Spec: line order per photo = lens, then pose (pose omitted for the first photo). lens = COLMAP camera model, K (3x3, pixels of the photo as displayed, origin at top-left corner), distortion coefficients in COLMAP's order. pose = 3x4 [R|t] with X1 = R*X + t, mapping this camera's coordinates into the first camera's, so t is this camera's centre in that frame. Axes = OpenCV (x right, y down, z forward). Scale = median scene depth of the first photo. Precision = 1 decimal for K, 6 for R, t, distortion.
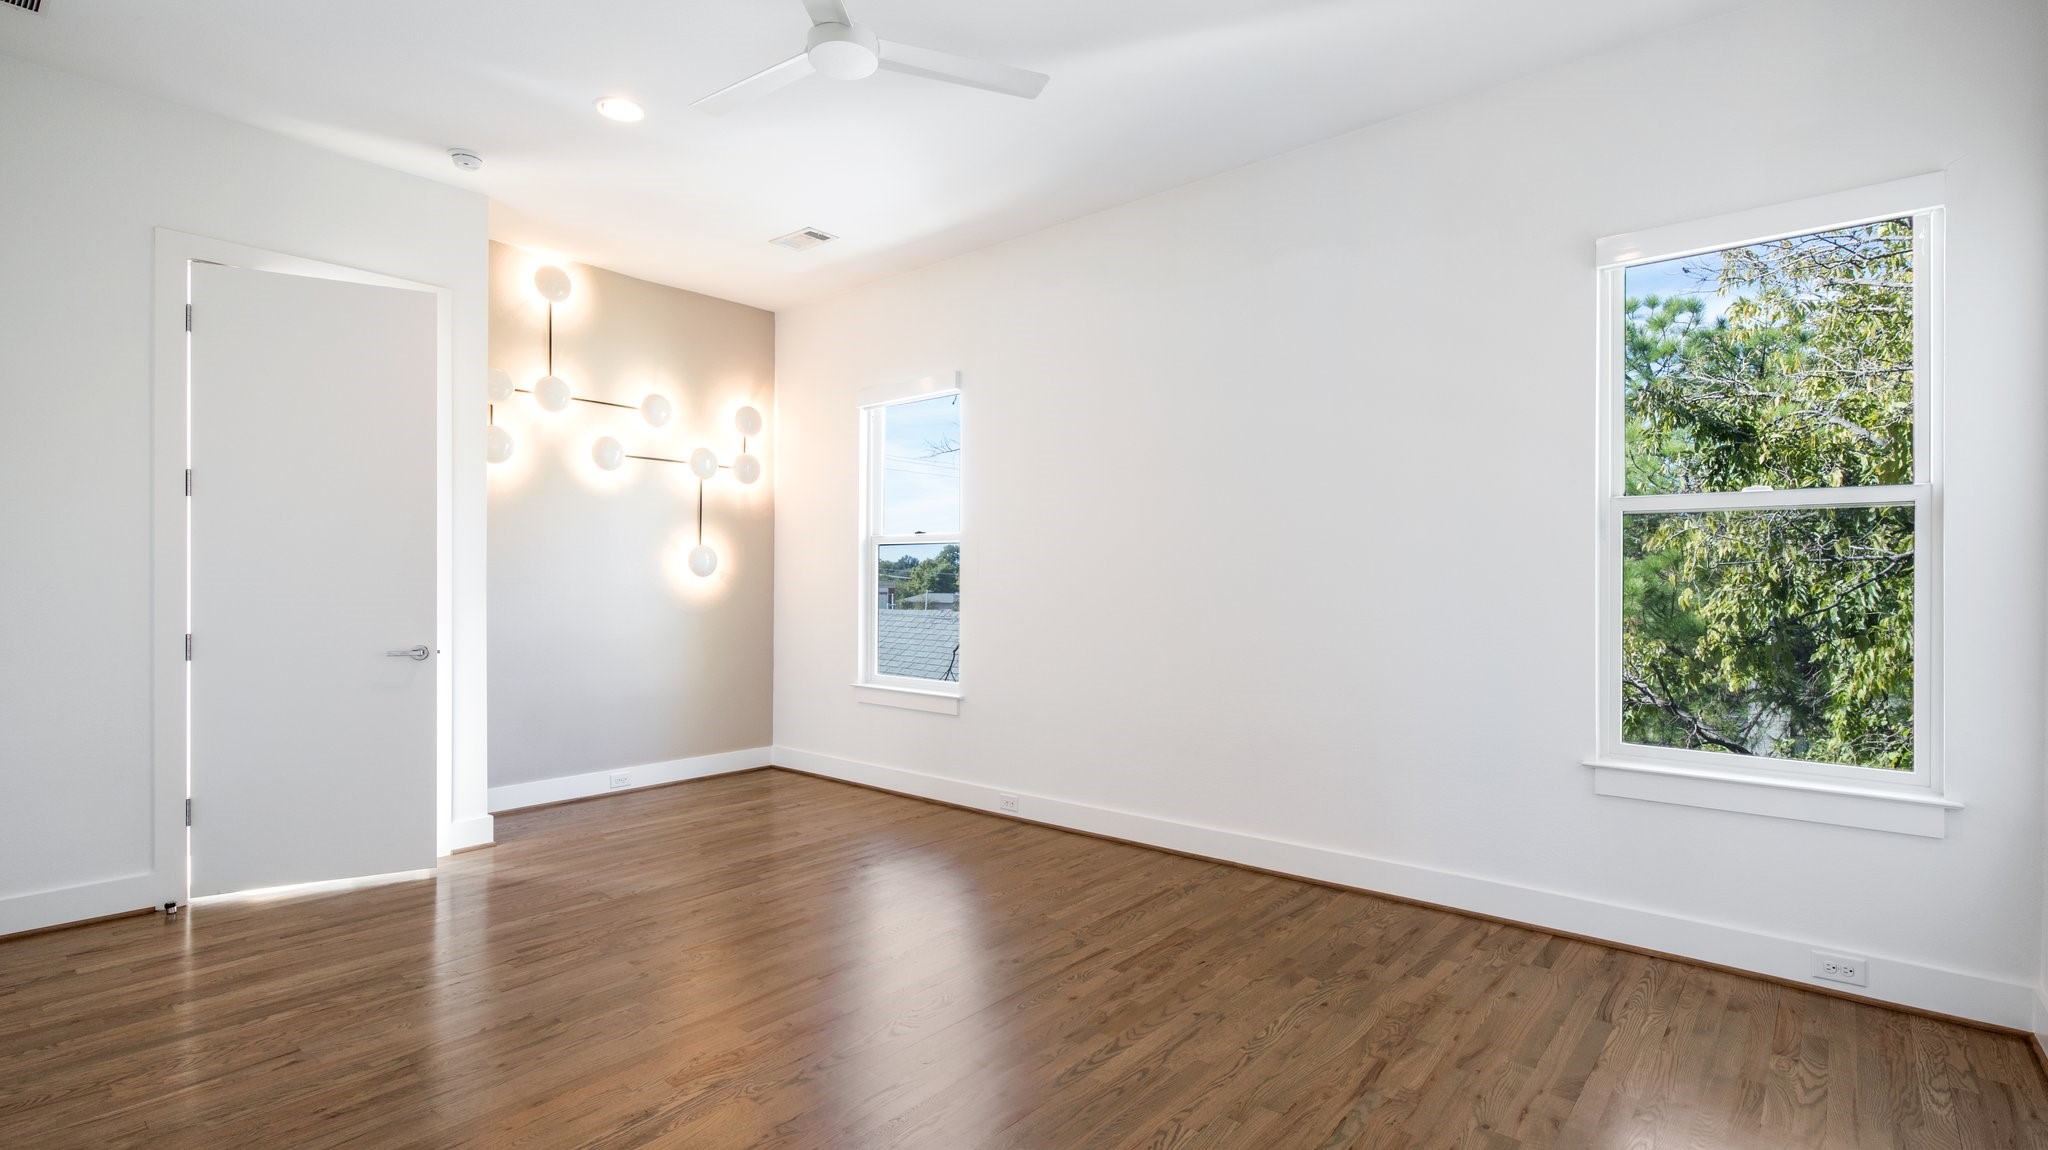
lens RADIAL K [[970.3, 0, 1018.8], [0, 970.3, 587.5], [0, 0, 1]] dist [0.001939, 0.000110]
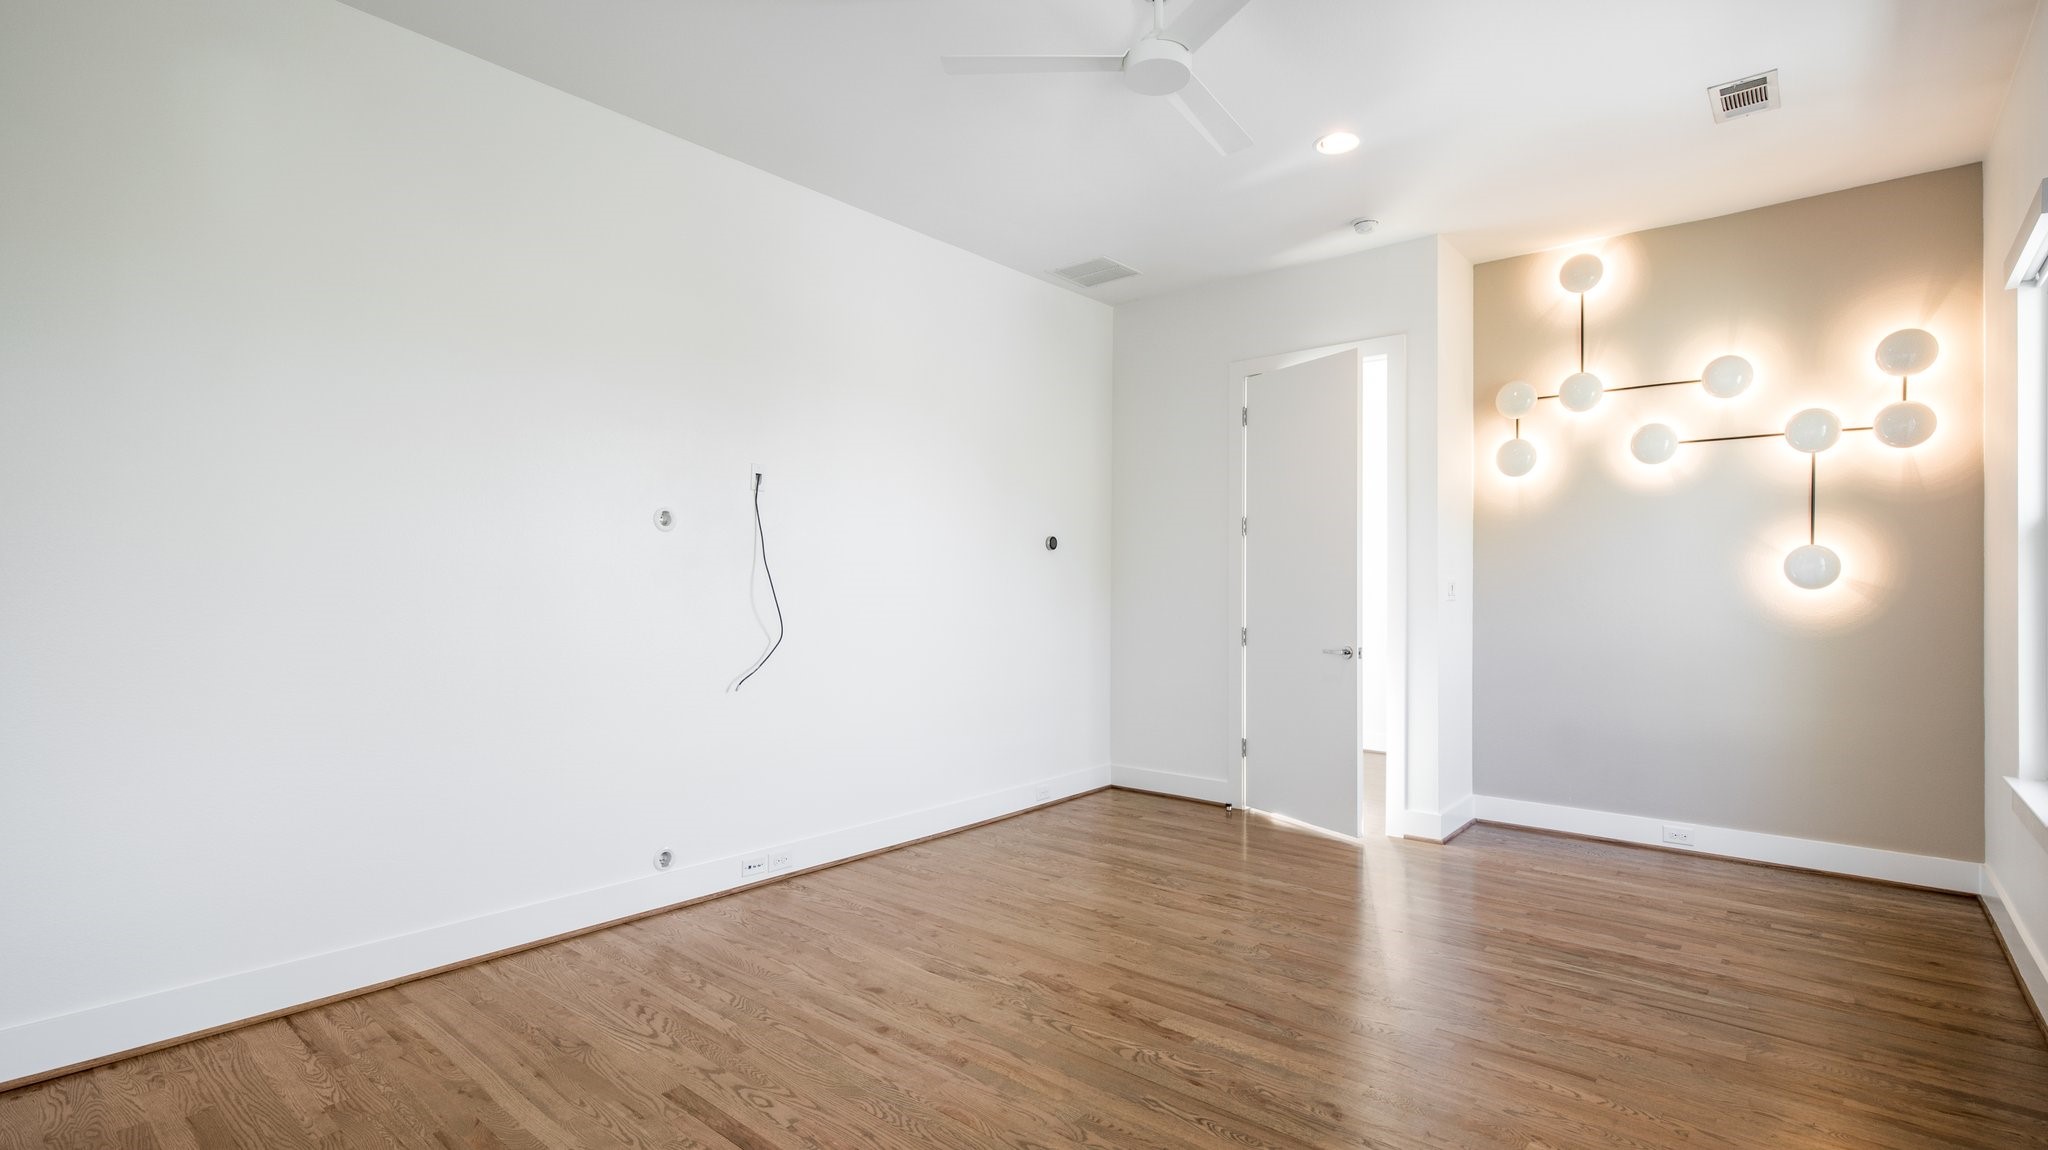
lens RADIAL K [[970.3, 0, 1018.8], [0, 970.3, 587.5], [0, 0, 1]] dist [0.001939, 0.000110]
pose [[-0.020611, -0.005206, -0.999774, 0.581086], [-0.011984, 0.999916, -0.004959, -0.002100], [0.999716, 0.011879, -0.020672, 0.617799]]
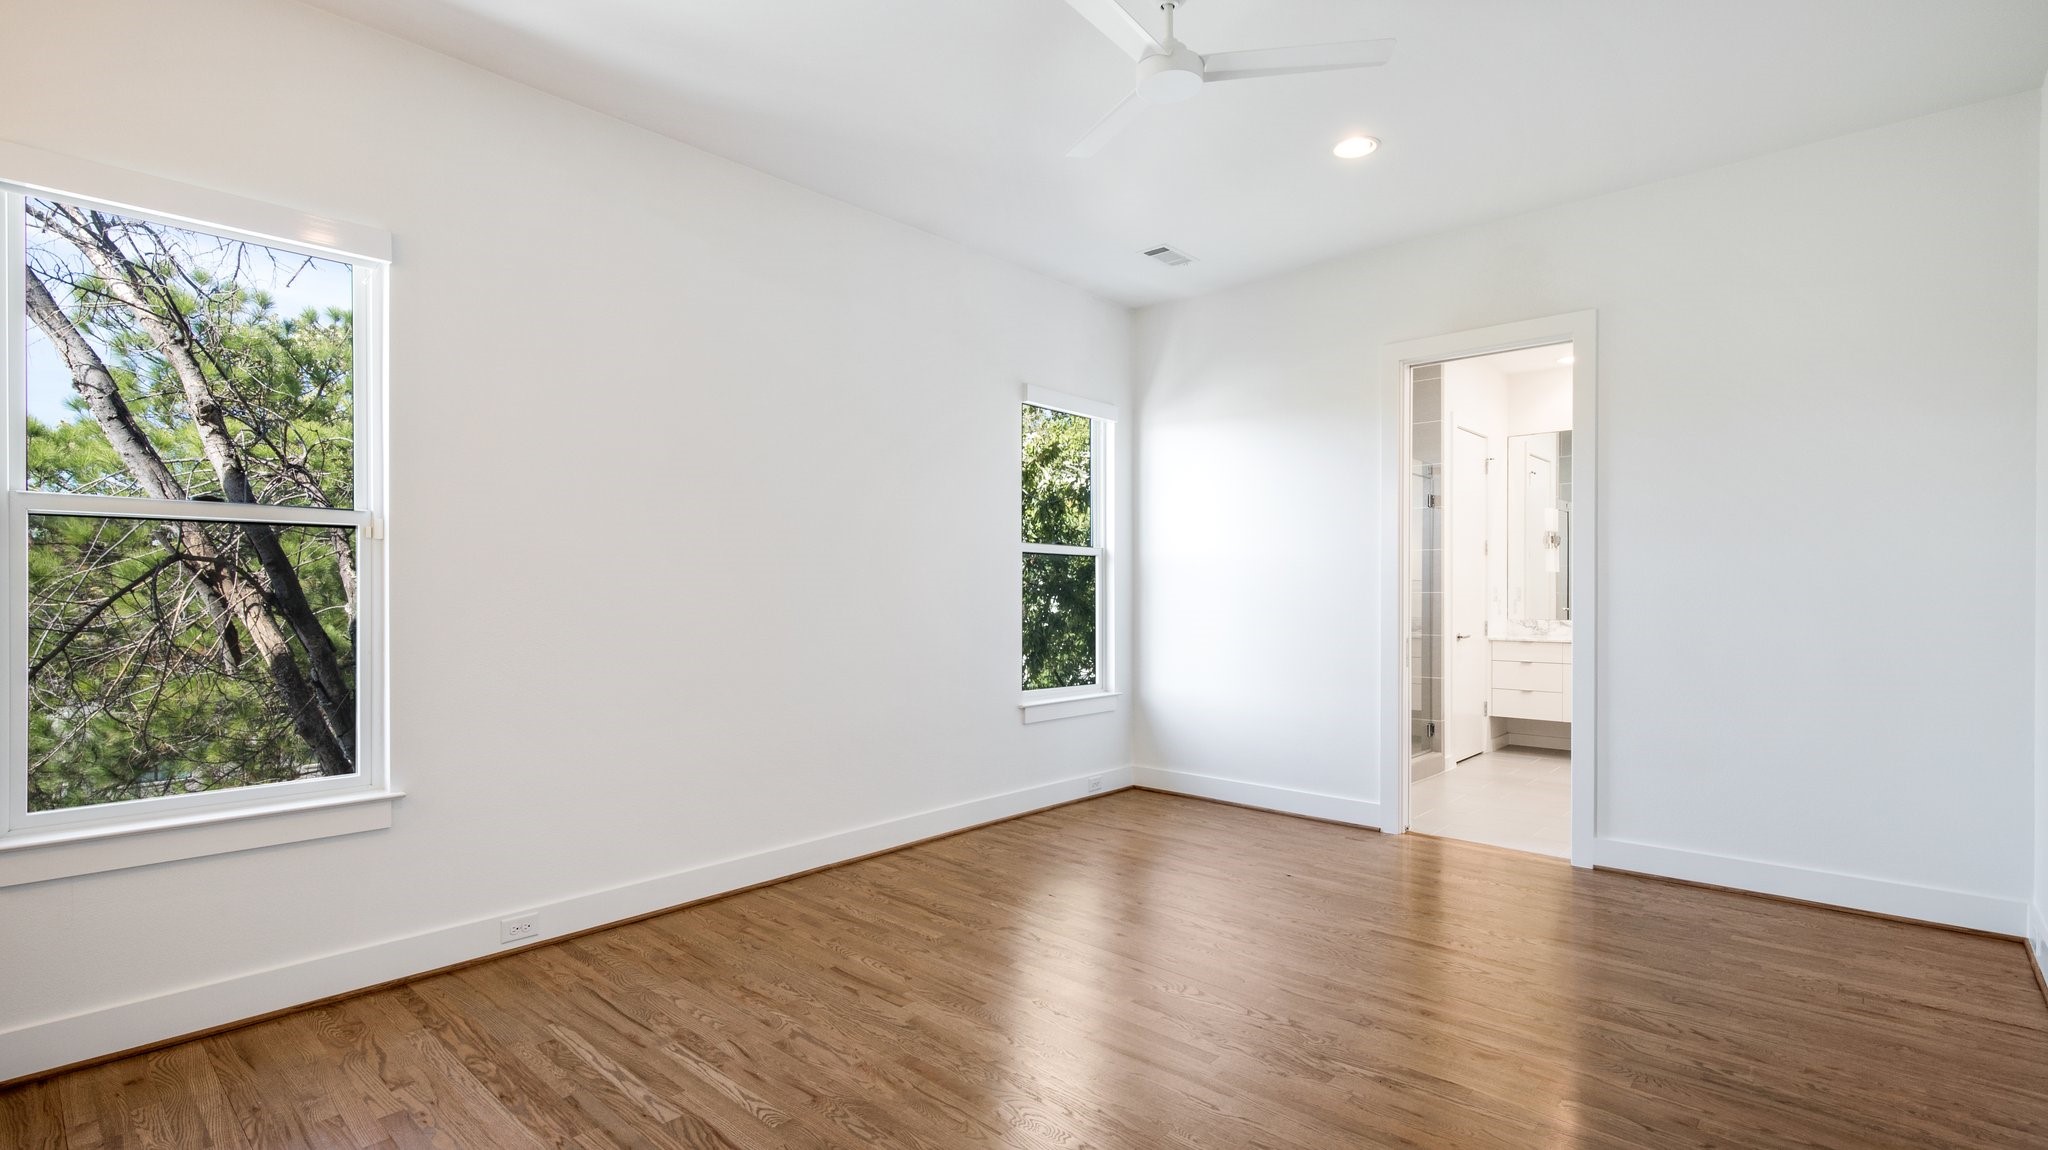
lens RADIAL K [[933.1, 0, 1101.6], [0, 933.1, 583.1], [0, 0, 1]] dist [0.000485, -0.000076]
pose [[-0.027976, 0.010509, 0.999553, -0.820316], [0.007502, 0.999919, -0.010303, -0.004328], [-0.999580, 0.007211, -0.028052, 0.771158]]
